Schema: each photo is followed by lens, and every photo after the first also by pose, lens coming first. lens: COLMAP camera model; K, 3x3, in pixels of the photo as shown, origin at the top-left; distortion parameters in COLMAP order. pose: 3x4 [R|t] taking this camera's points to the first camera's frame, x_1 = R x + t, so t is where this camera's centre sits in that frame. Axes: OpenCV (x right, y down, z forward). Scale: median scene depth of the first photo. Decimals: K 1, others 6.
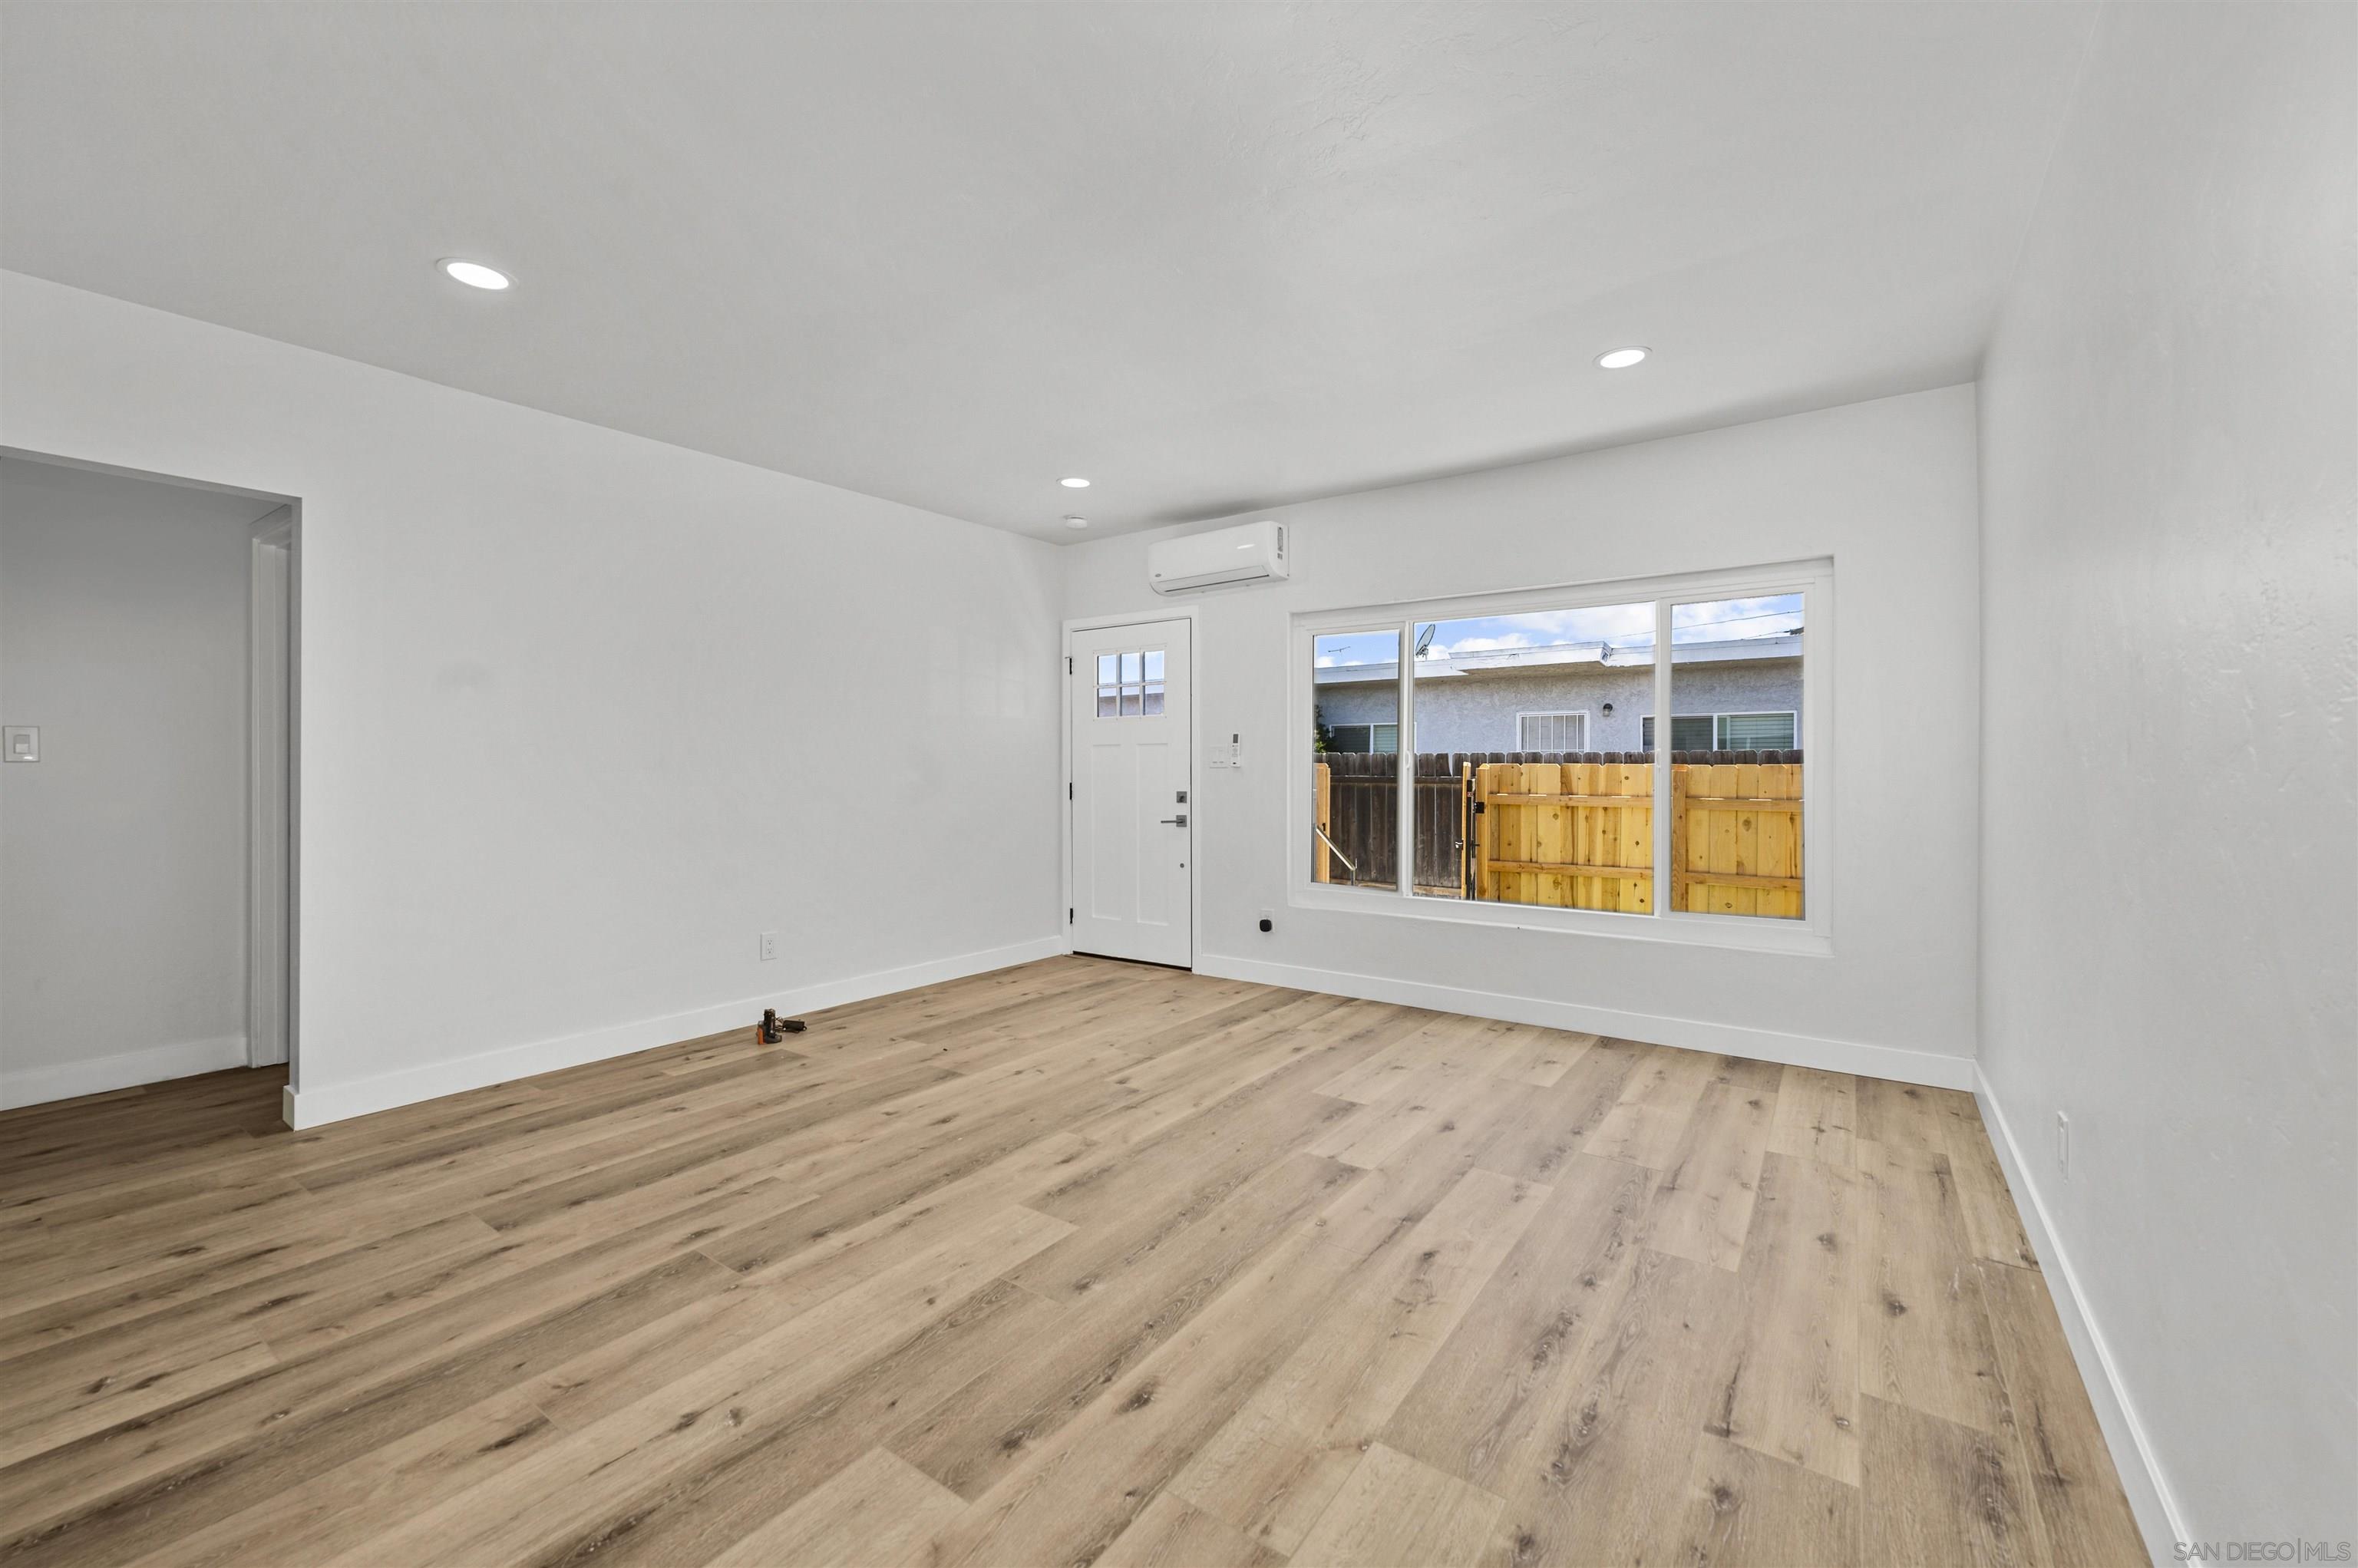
lens RADIAL K [[947.2, 0, 1179.7], [0, 947.2, 776.6], [0, 0, 1]] dist [-0.001097, 0.000313]
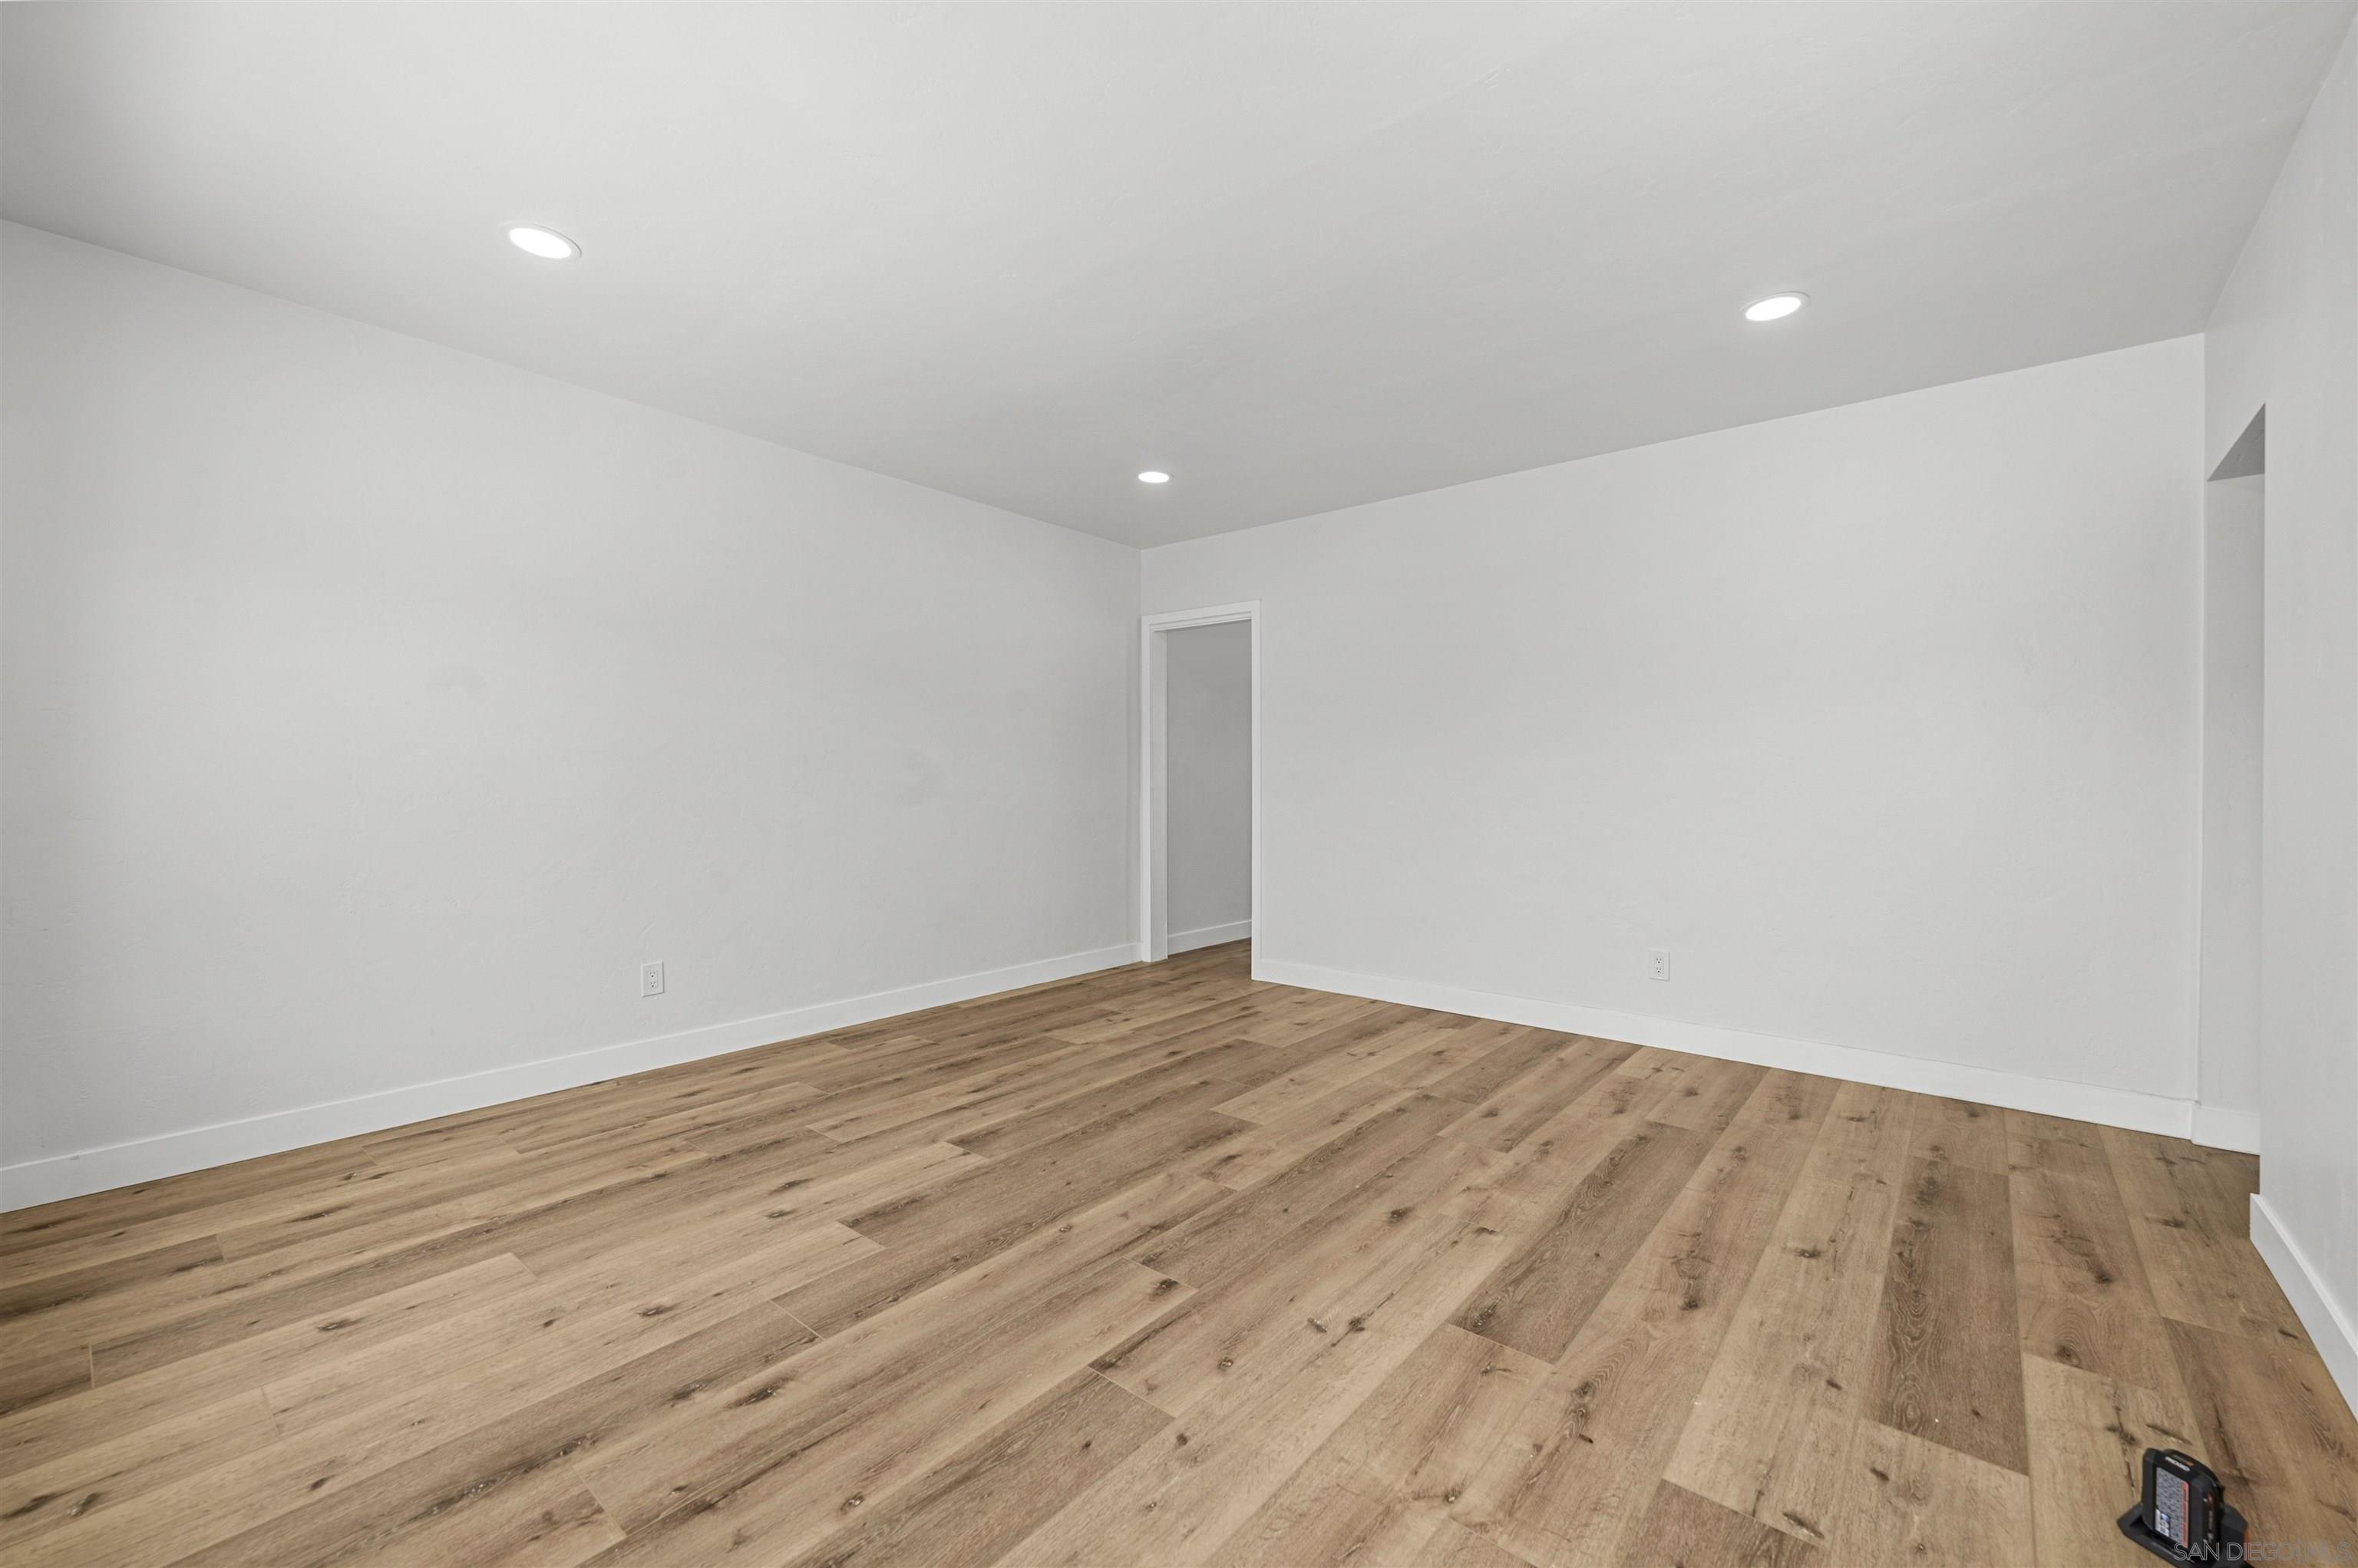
lens RADIAL K [[947.2, 0, 1177.9], [0, 947.2, 779.2], [0, 0, 1]] dist [-0.001097, 0.000313]
pose [[-0.996440, -0.002028, 0.084282, -0.152275], [-0.001282, 0.999960, 0.008900, -0.002656], [-0.084297, 0.008760, -0.996402, 2.061618]]
